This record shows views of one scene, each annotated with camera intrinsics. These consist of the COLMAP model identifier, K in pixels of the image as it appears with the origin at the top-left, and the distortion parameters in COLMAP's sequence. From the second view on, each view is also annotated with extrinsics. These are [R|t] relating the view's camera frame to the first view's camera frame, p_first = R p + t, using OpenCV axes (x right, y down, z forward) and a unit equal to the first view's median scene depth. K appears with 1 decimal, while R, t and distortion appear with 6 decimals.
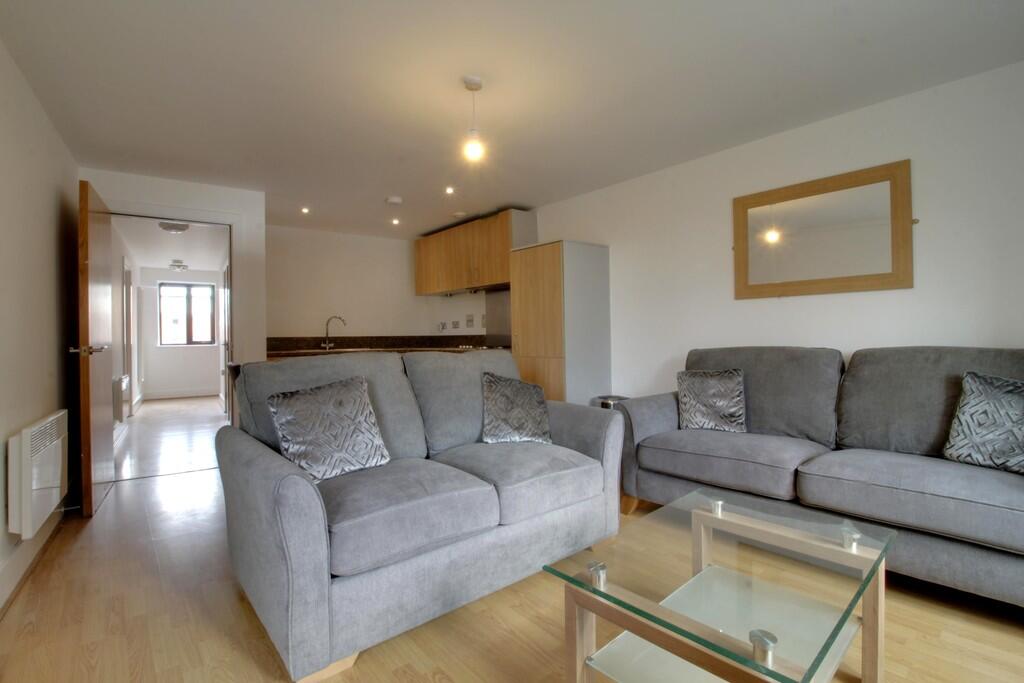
lens RADIAL K [[469.9, 0, 514.4], [0, 469.9, 337.6], [0, 0, 1]] dist [-0.023168, -0.006121]
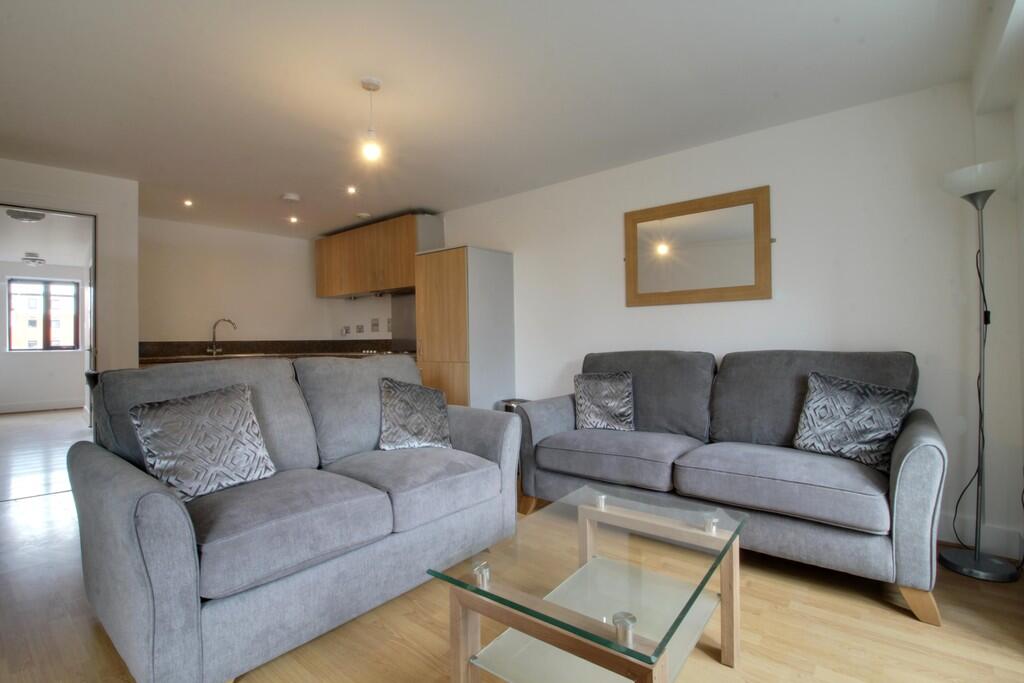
lens RADIAL K [[469.9, 0, 517.2], [0, 469.9, 336.9], [0, 0, 1]] dist [-0.023168, -0.006121]
pose [[0.982599, 0.002124, 0.185725, 0.035319], [-0.000103, 0.999941, -0.010891, -0.000891], [-0.185737, 0.010683, 0.982541, -0.015300]]
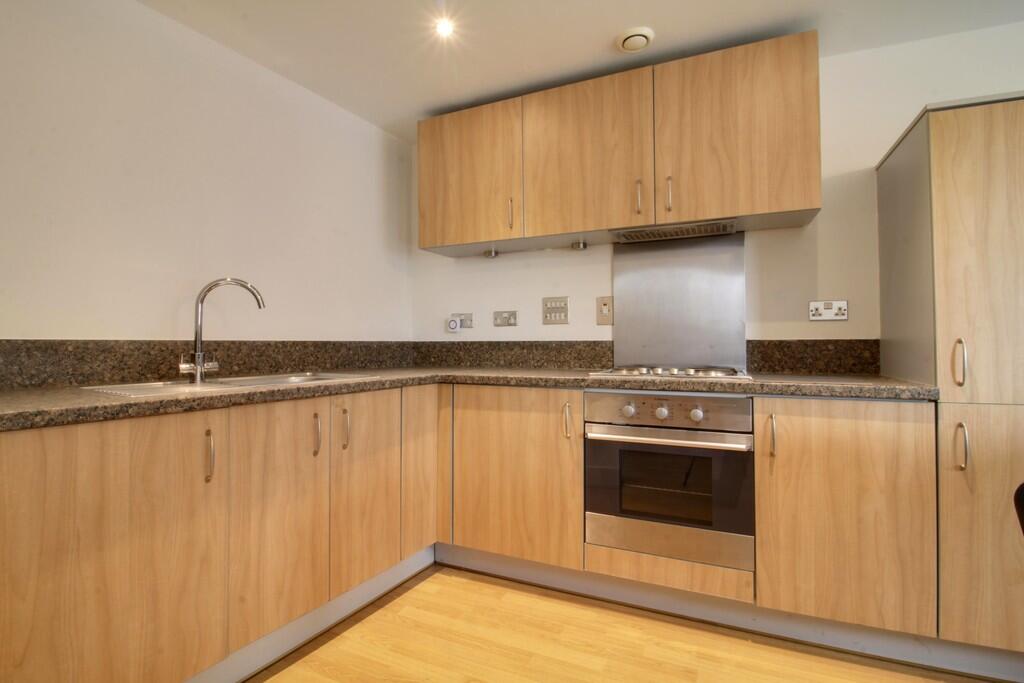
lens RADIAL K [[469.9, 0, 510.4], [0, 469.9, 345.2], [0, 0, 1]] dist [-0.023168, -0.006121]
pose [[0.916999, 0.010563, 0.398750, -0.790947], [-0.009844, 0.999944, -0.003851, 0.001387], [-0.398768, -0.000394, 0.917052, 1.499586]]
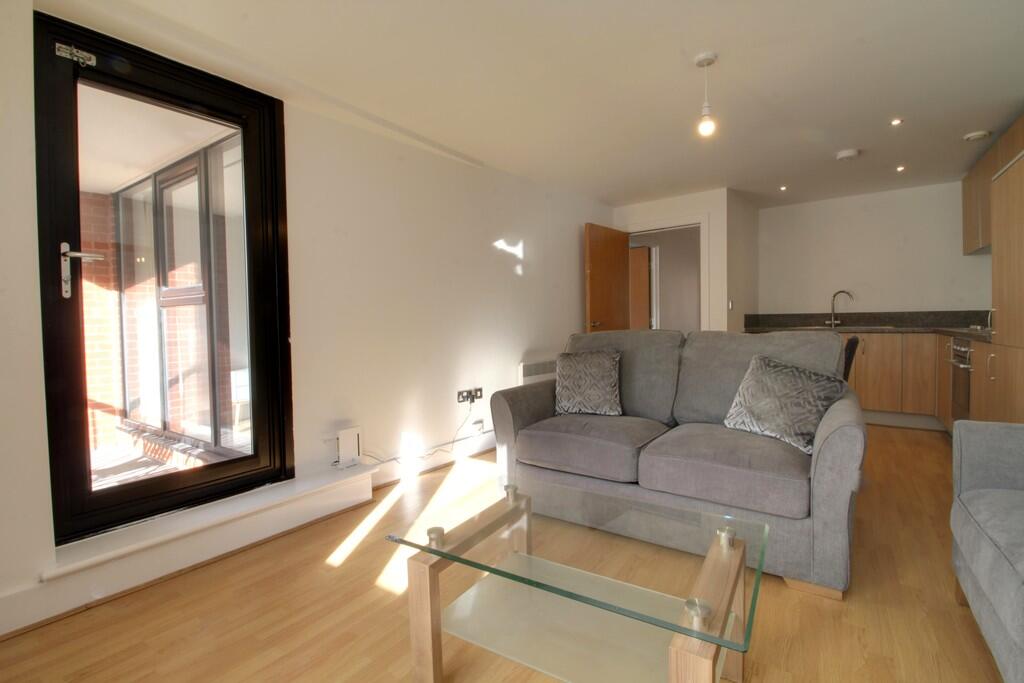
lens RADIAL K [[469.9, 0, 515.8], [0, 469.9, 338.0], [0, 0, 1]] dist [-0.023168, -0.006121]
pose [[0.254451, 0.040720, -0.966228, 0.801090], [0.013433, 0.998868, 0.045633, -0.007222], [0.966992, -0.024591, 0.253616, 0.365226]]
